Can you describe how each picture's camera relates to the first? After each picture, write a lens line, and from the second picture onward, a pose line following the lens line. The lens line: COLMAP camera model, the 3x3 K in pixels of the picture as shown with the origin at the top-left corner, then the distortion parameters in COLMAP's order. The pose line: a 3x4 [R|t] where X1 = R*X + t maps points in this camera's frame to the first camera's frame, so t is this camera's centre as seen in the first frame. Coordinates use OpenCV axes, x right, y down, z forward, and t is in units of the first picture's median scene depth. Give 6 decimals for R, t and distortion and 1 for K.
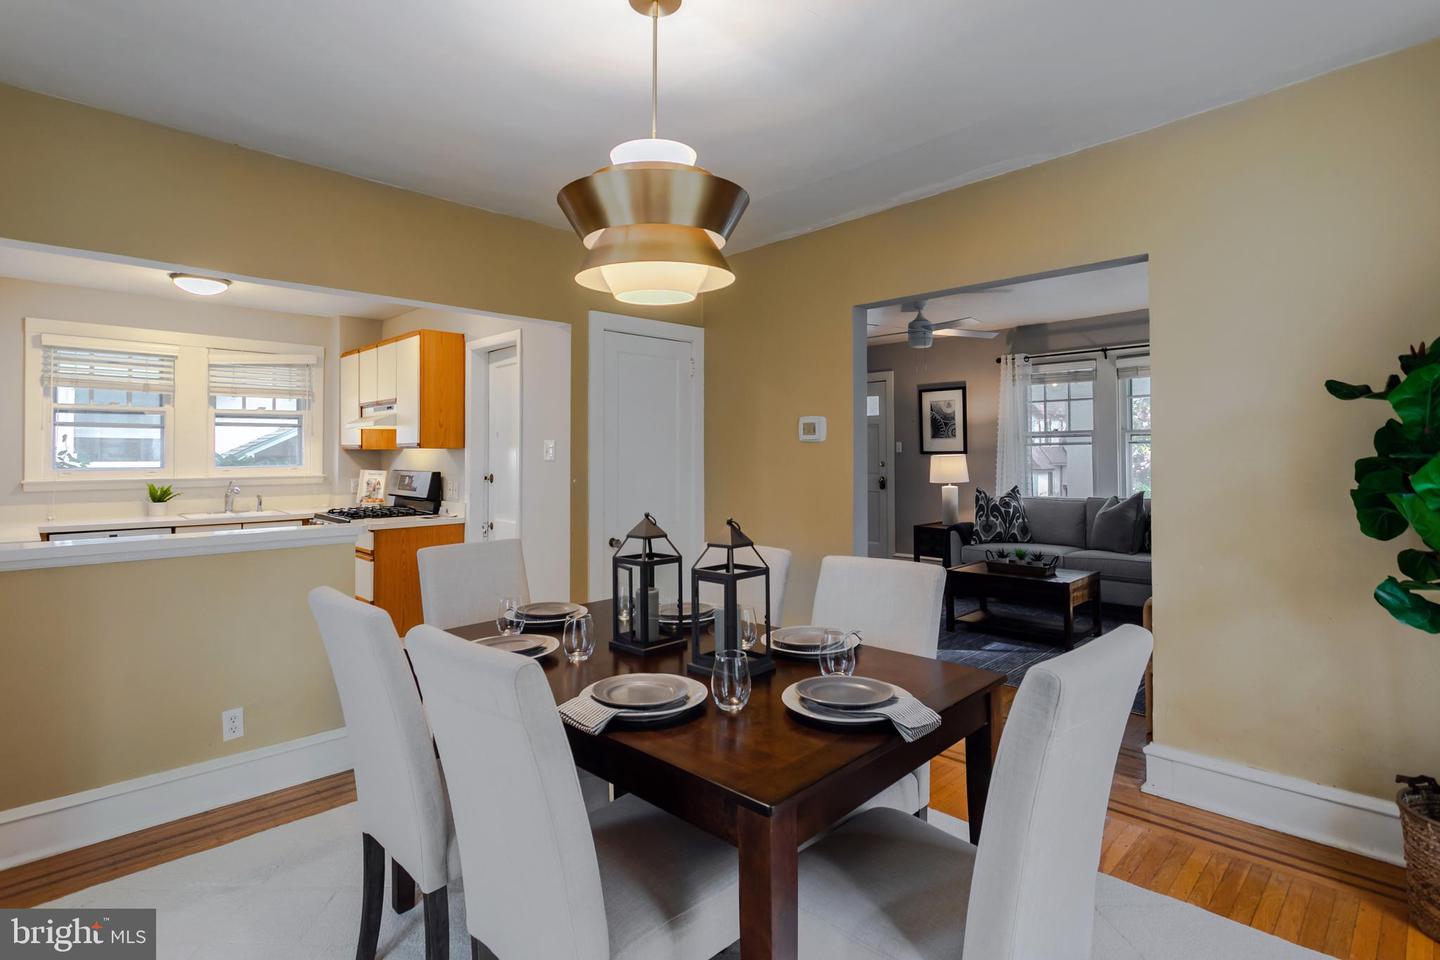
lens RADIAL K [[695.9, 0, 643.7], [0, 695.9, 442.2], [0, 0, 1]] dist [0.000517, 0.000333]
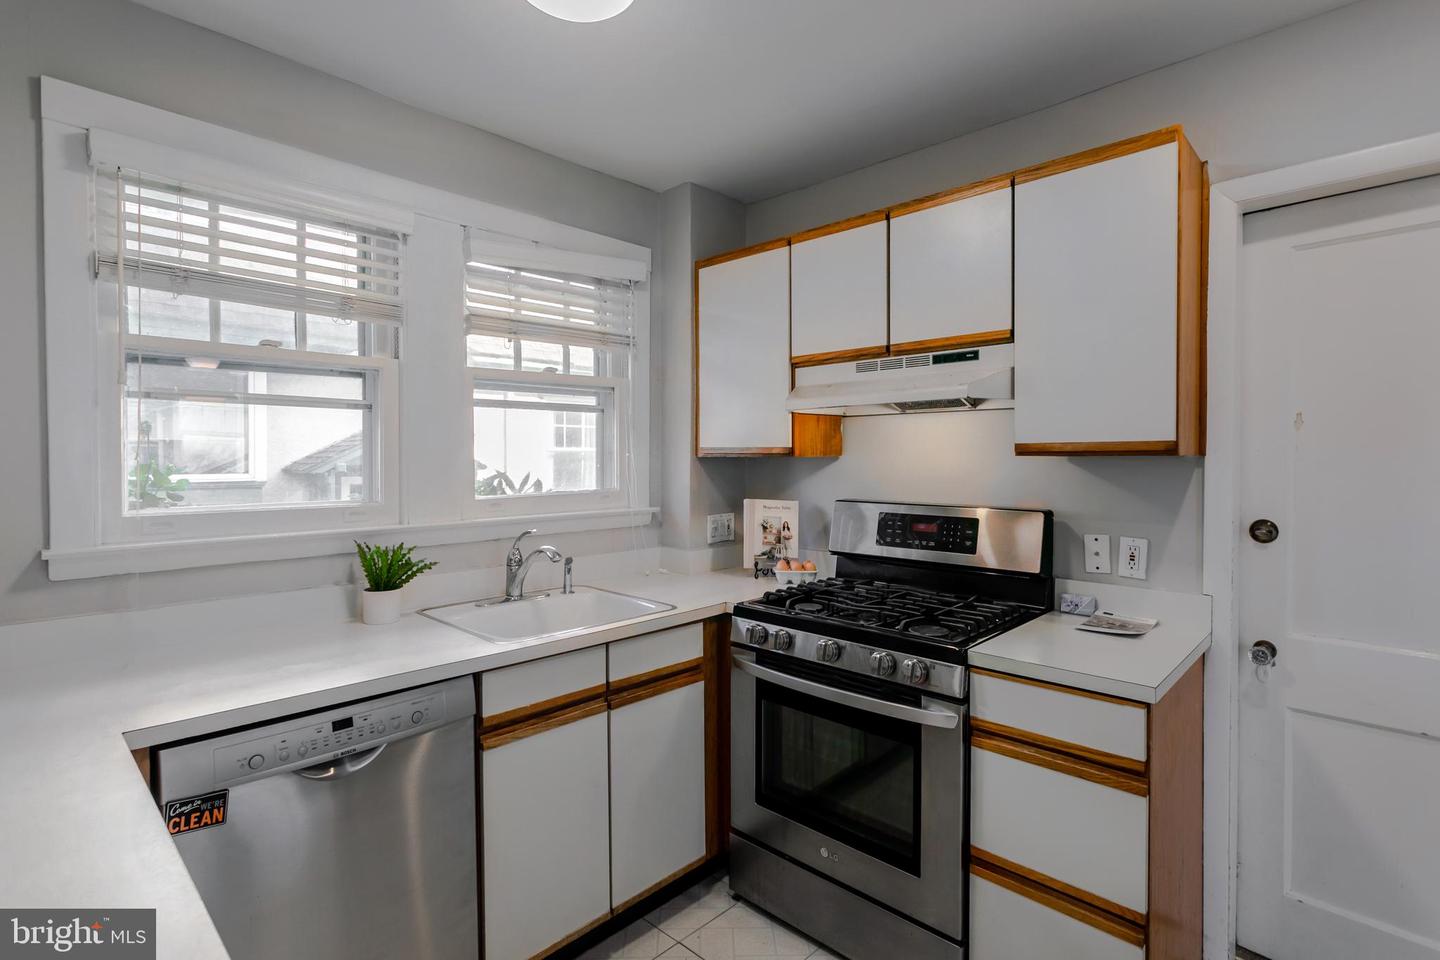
lens RADIAL K [[688.7, 0, 651.9], [0, 688.7, 465.5], [0, 0, 1]] dist [-0.000664, 0.000019]
pose [[0.999096, -0.001576, 0.042477, -0.510680], [0.000410, 0.999623, 0.027452, 0.003769], [-0.042505, -0.027410, 0.998720, 0.545758]]
